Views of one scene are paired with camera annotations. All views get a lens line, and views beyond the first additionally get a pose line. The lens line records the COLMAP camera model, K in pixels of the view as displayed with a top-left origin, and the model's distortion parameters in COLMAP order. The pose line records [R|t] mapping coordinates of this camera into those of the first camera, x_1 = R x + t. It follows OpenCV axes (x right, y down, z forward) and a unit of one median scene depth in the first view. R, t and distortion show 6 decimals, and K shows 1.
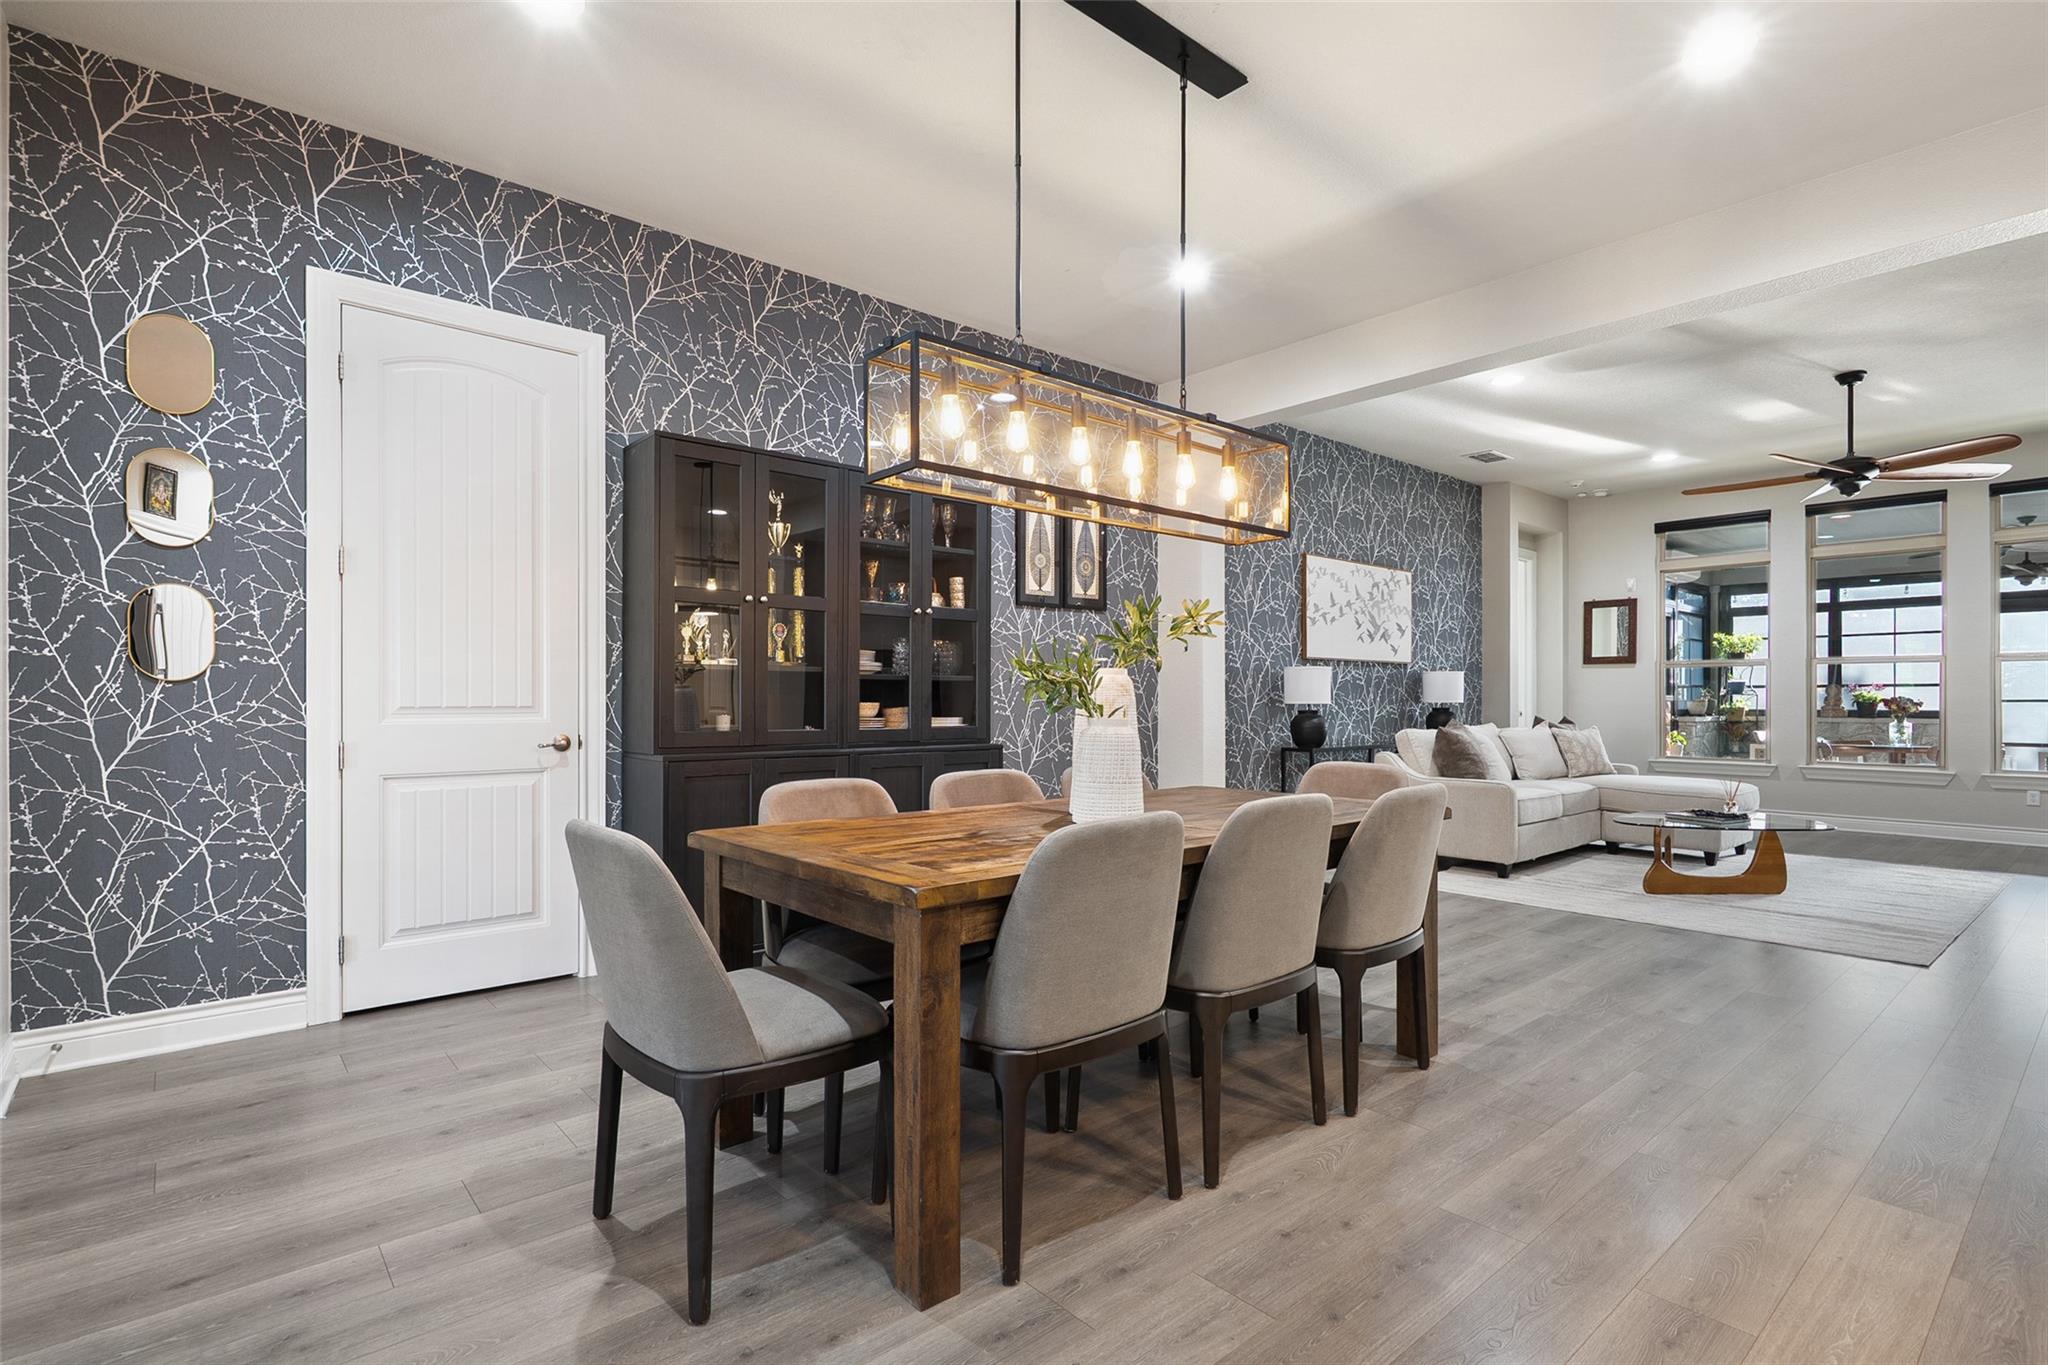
lens RADIAL K [[981.5, 0, 1030.3], [0, 981.5, 697.4], [0, 0, 1]] dist [0.000180, 0.001192]
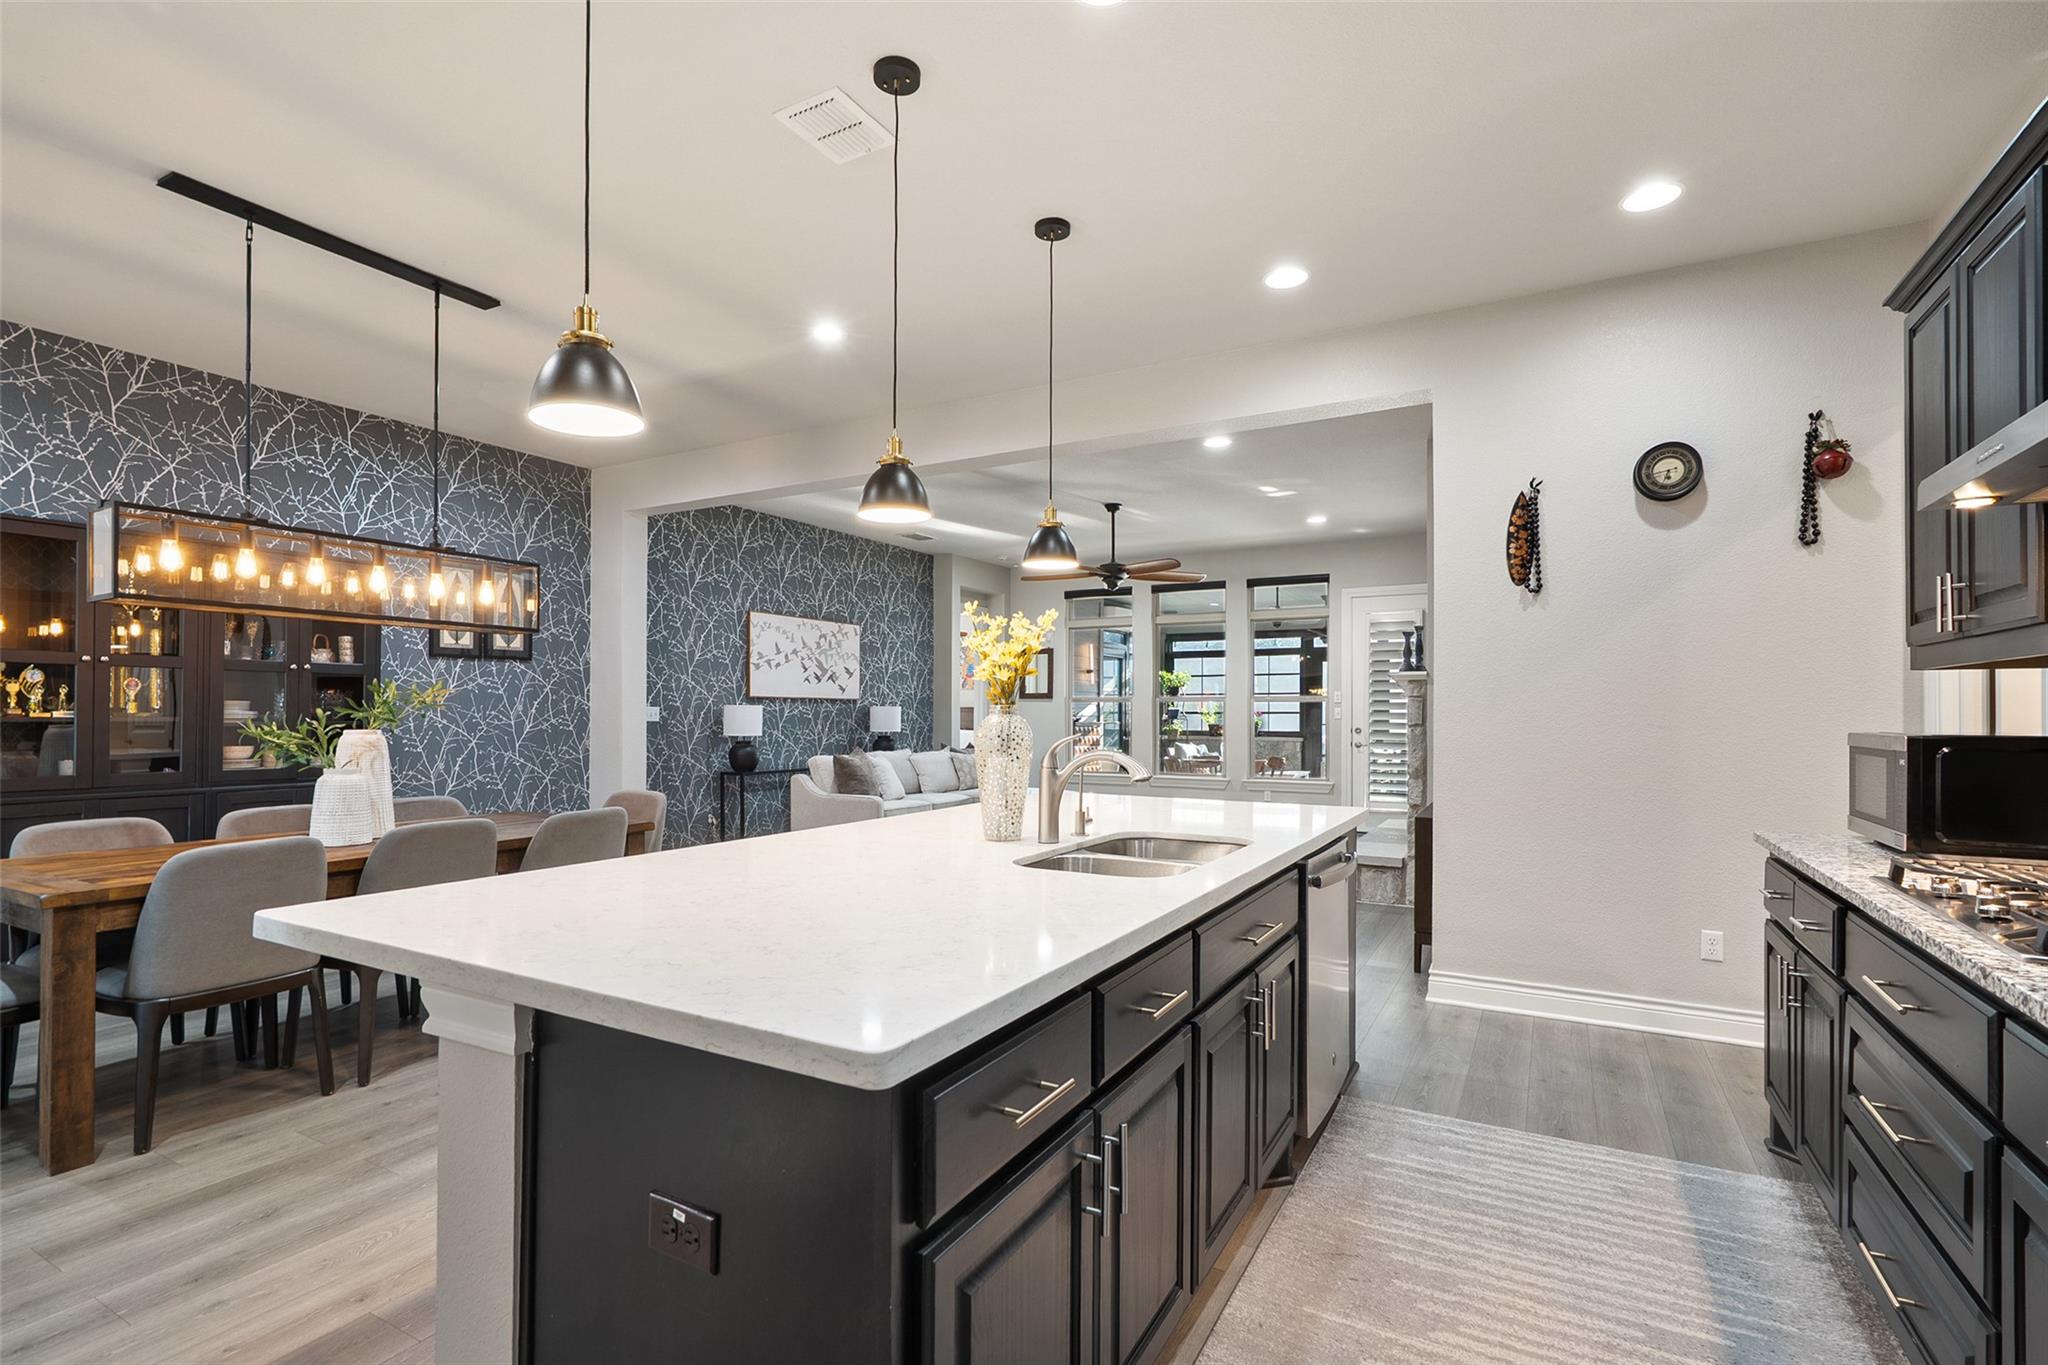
lens RADIAL K [[958.7, 0, 1020.6], [0, 958.7, 703.2], [0, 0, 1]] dist [-0.004780, 0.003780]
pose [[0.940928, 0.004691, 0.338574, 0.235693], [-0.001825, 0.999960, -0.008783, -0.027610], [-0.338602, 0.007646, 0.940899, -0.268704]]
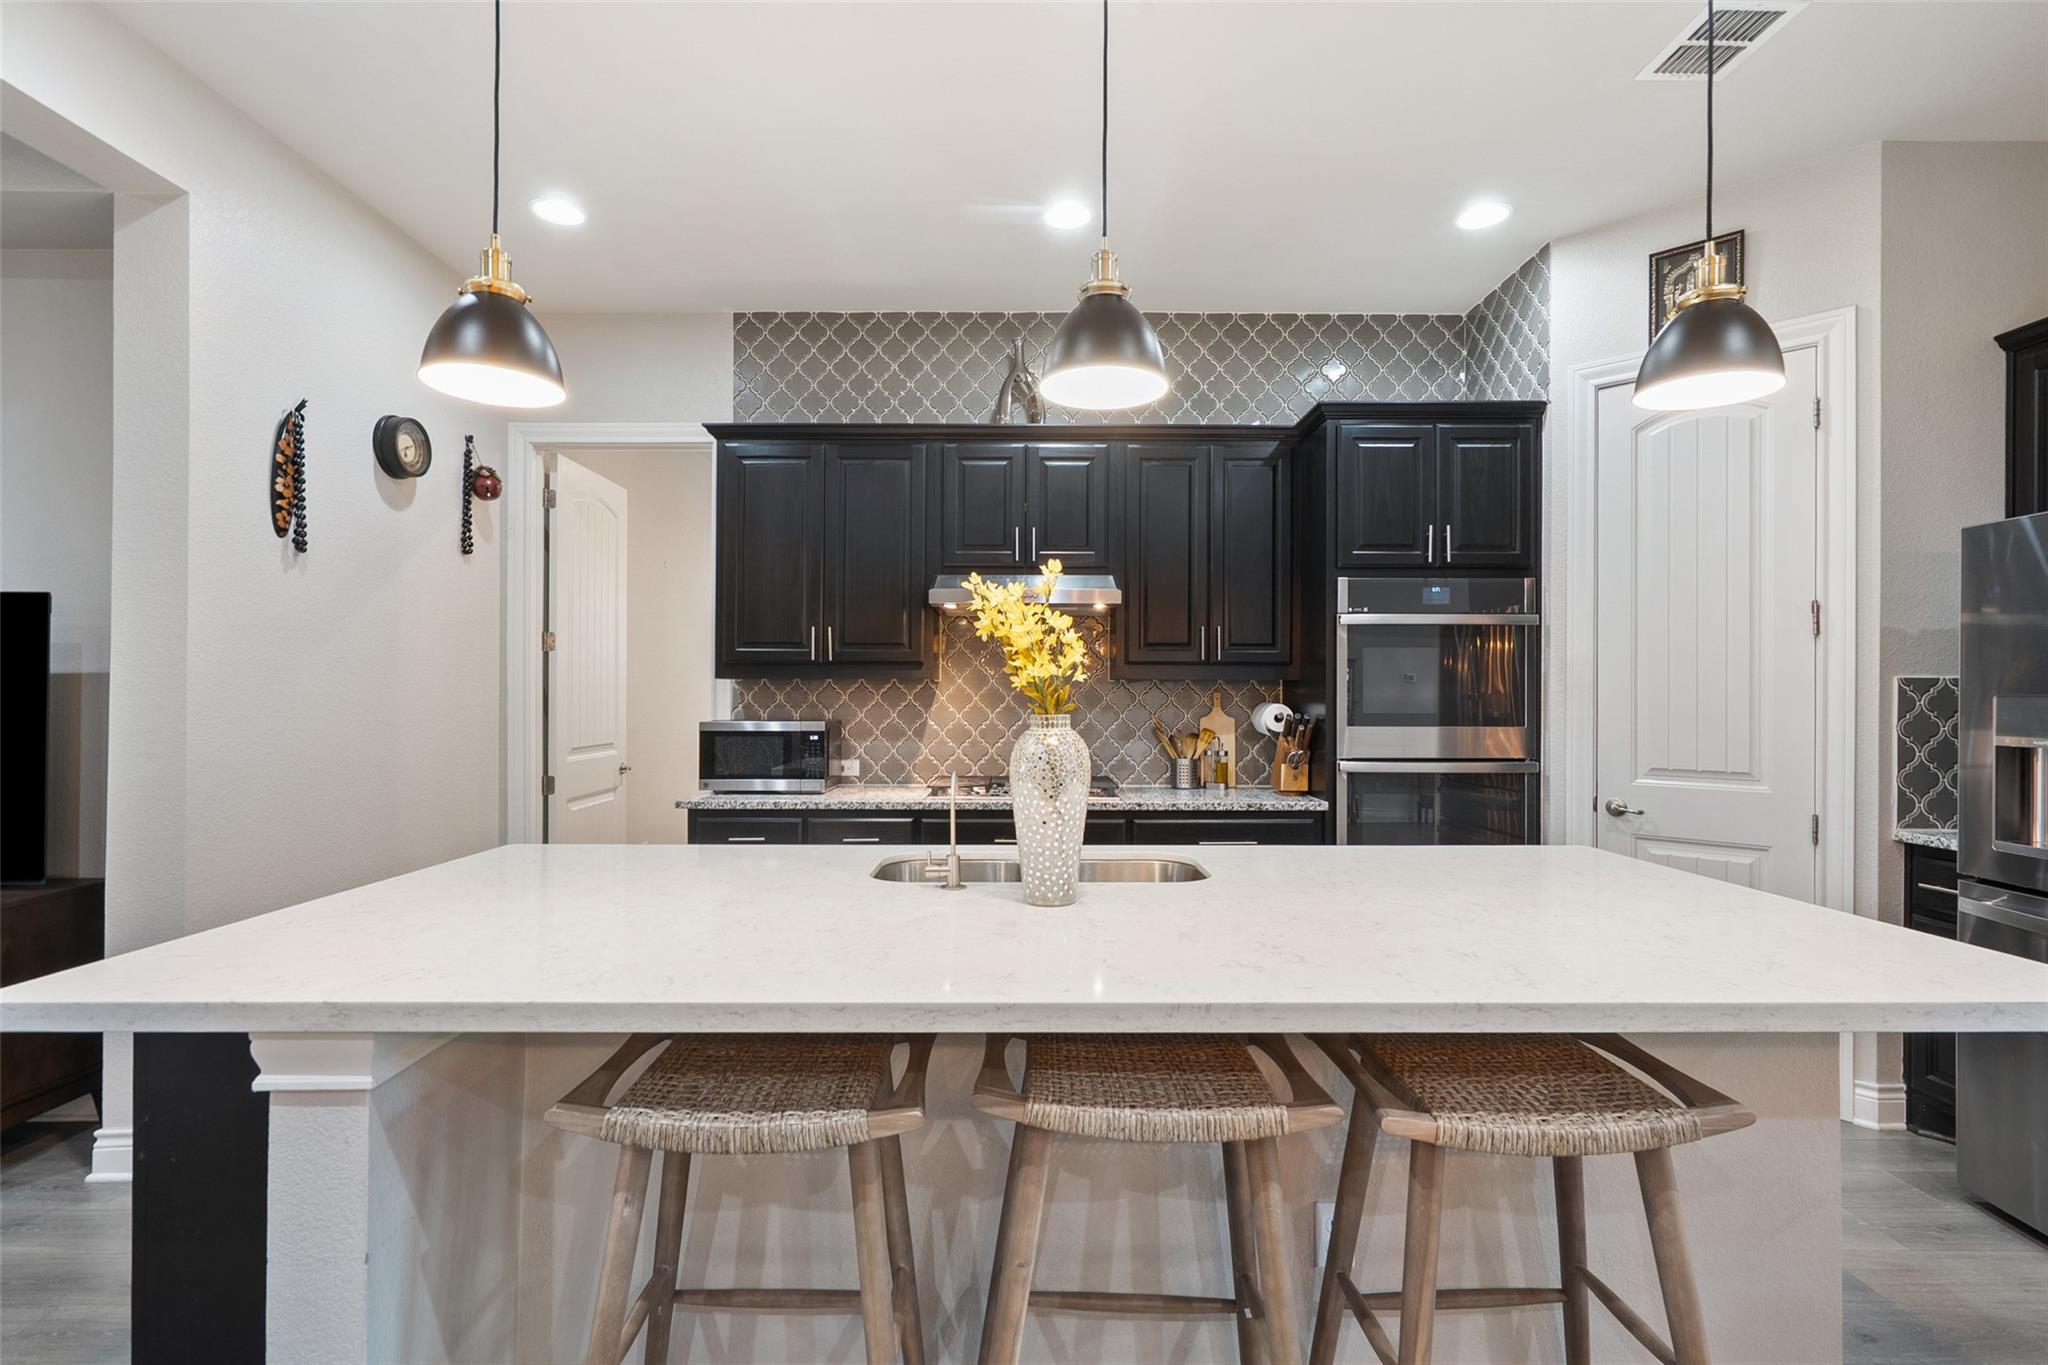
lens RADIAL K [[945.0, 0, 1024.2], [0, 945.0, 689.8], [0, 0, 1]] dist [-0.001719, 0.000887]
pose [[-0.757751, 0.002180, 0.652540, 0.182417], [-0.002475, 0.999978, -0.006214, -0.035833], [-0.652539, -0.006324, -0.757729, 0.381723]]
